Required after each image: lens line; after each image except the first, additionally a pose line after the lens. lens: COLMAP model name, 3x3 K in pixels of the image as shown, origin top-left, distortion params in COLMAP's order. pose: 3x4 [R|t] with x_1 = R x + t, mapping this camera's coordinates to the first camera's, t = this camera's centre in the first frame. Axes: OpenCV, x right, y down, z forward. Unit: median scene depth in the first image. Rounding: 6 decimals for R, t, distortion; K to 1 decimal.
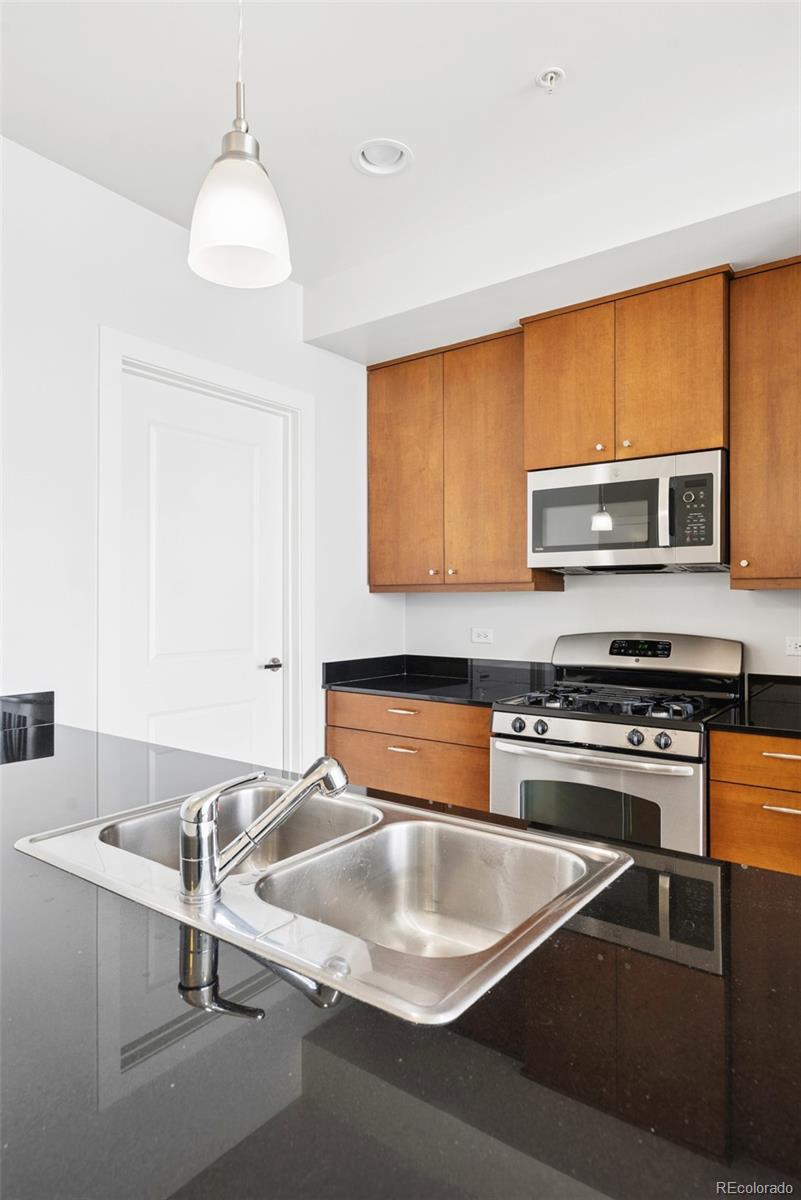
lens RADIAL K [[713.2, 0, 400.5], [0, 713.2, 600.0], [0, 0, 1]] dist [0.002917, -0.000762]
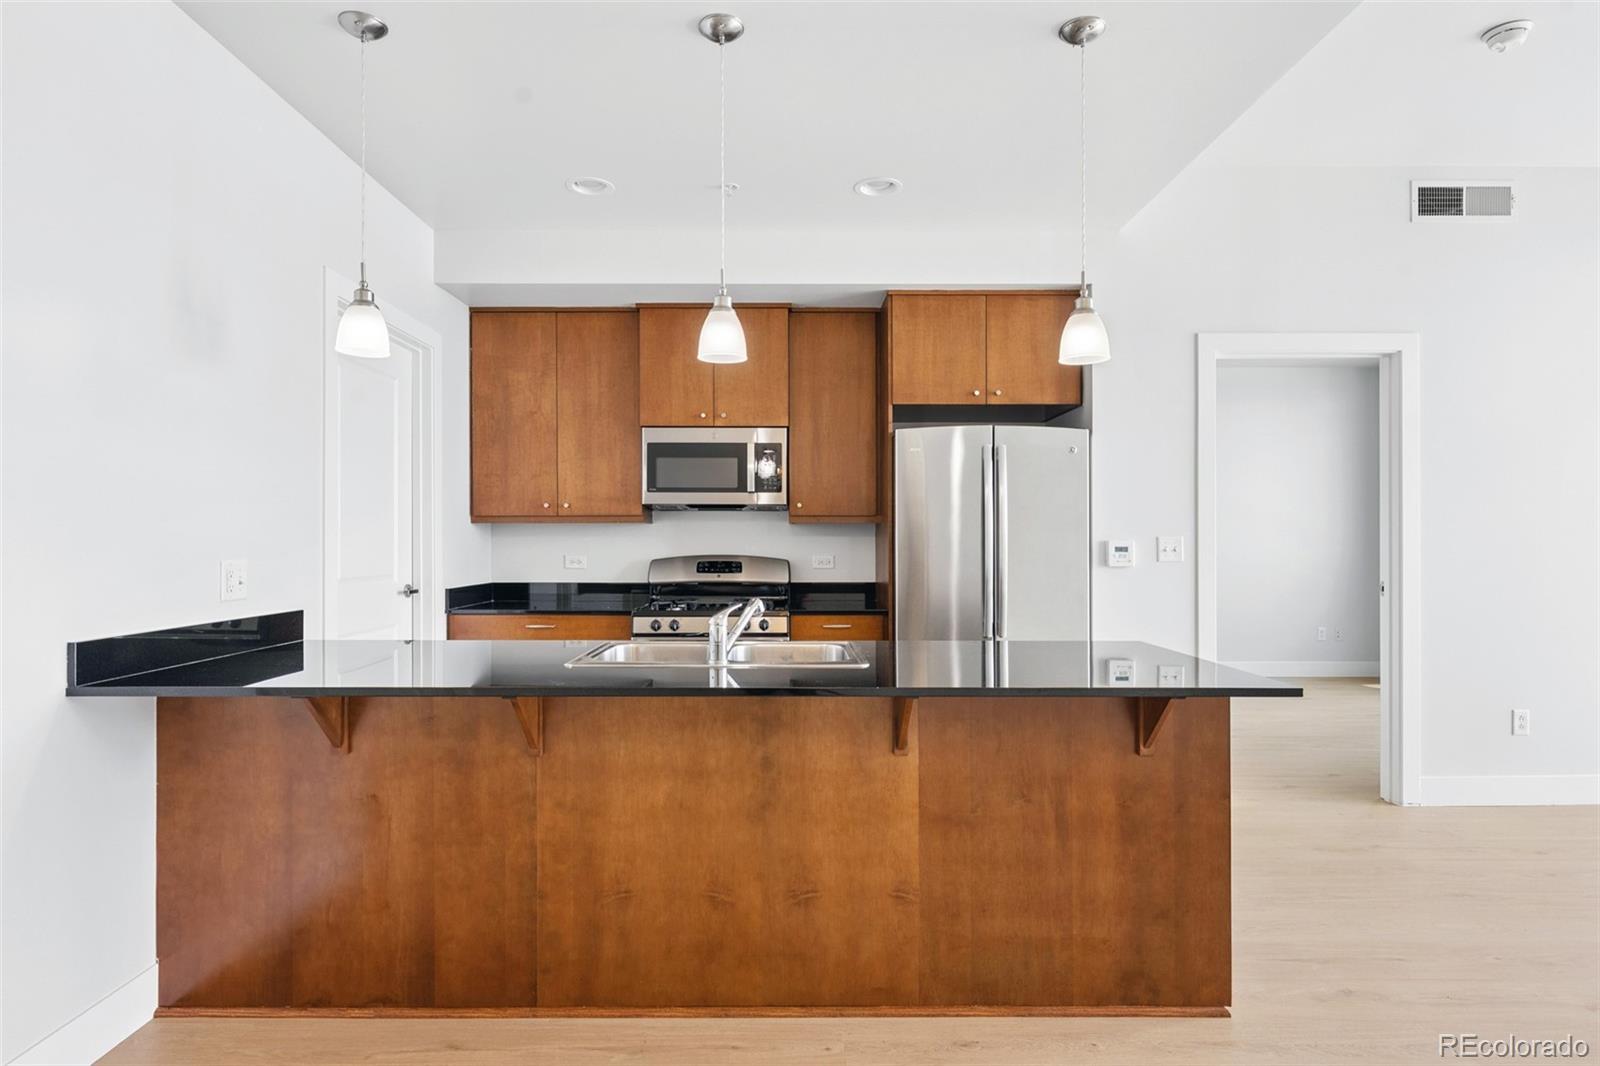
lens RADIAL K [[882.4, 0, 794.0], [0, 882.4, 537.9], [0, 0, 1]] dist [0.003309, 0.000139]
pose [[0.789499, 0.002946, 0.613744, -0.560057], [-0.000315, 0.999990, -0.004395, 0.020769], [-0.613751, 0.003277, 0.789493, -0.379102]]
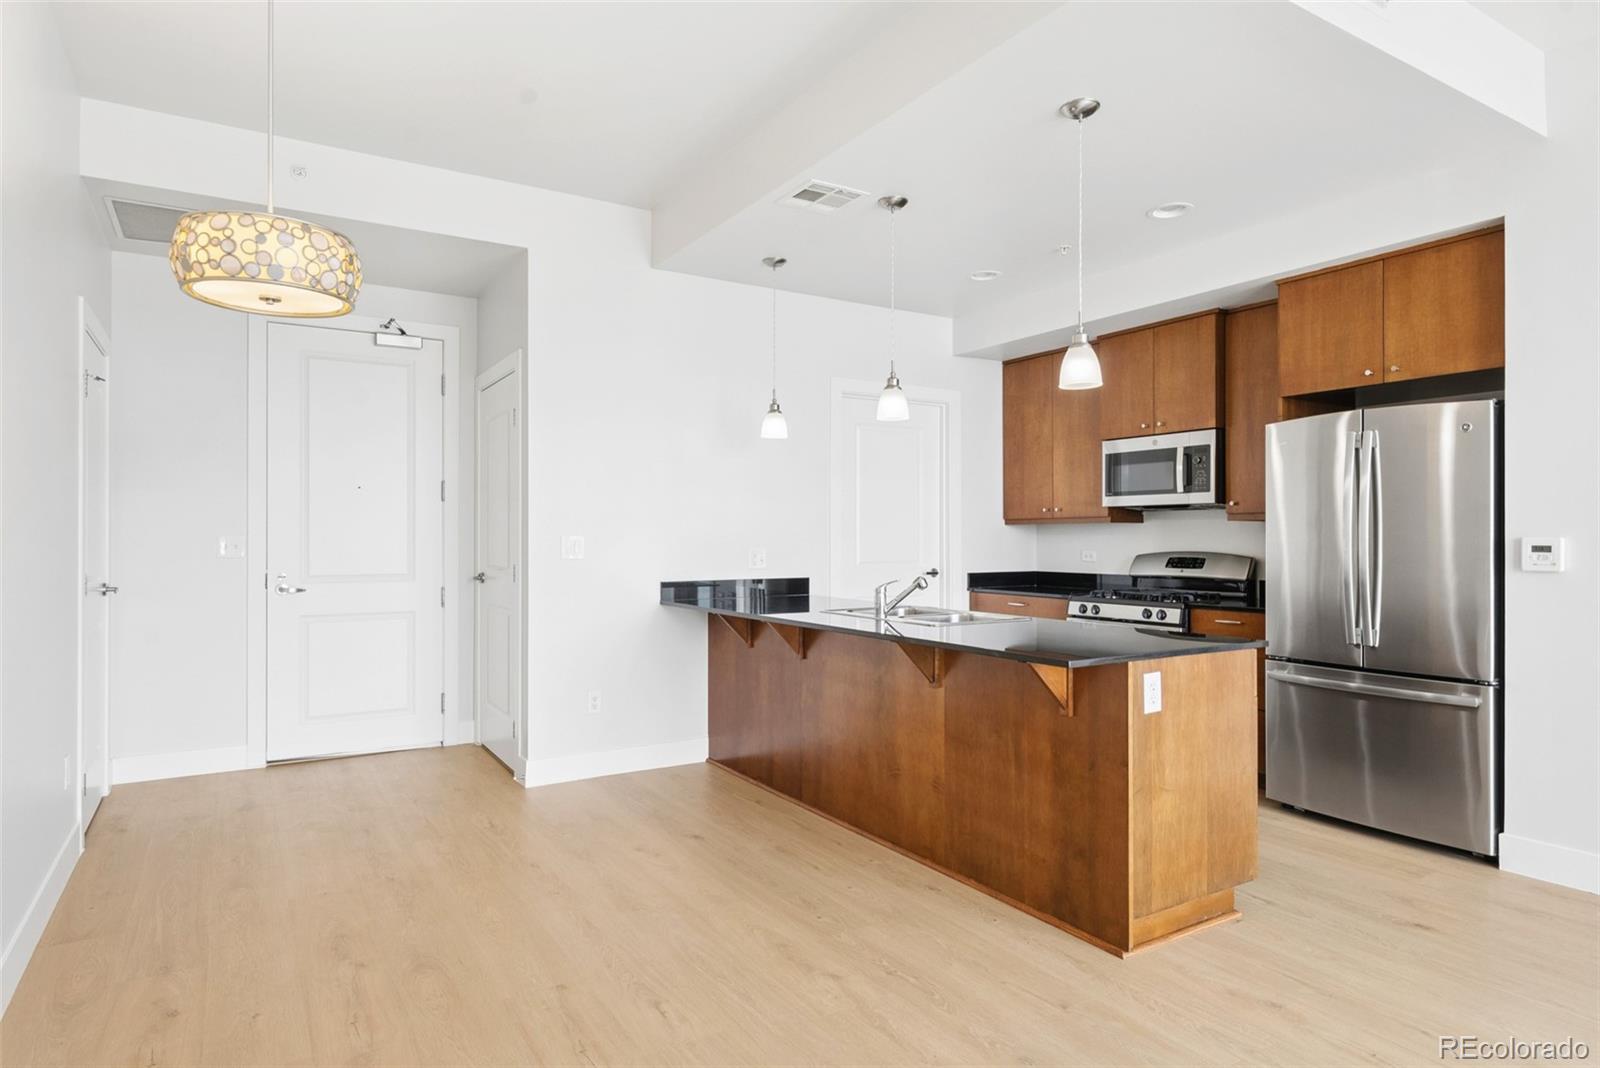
lens RADIAL K [[951.0, 0, 800.0], [0, 951.0, 534.0], [0, 0, 1]] dist [0.002917, -0.000762]
pose [[0.930516, -0.001421, -0.366249, 0.315428], [-0.000473, 0.999987, -0.005080, 0.020685], [0.366252, 0.004900, 0.930503, -1.034266]]
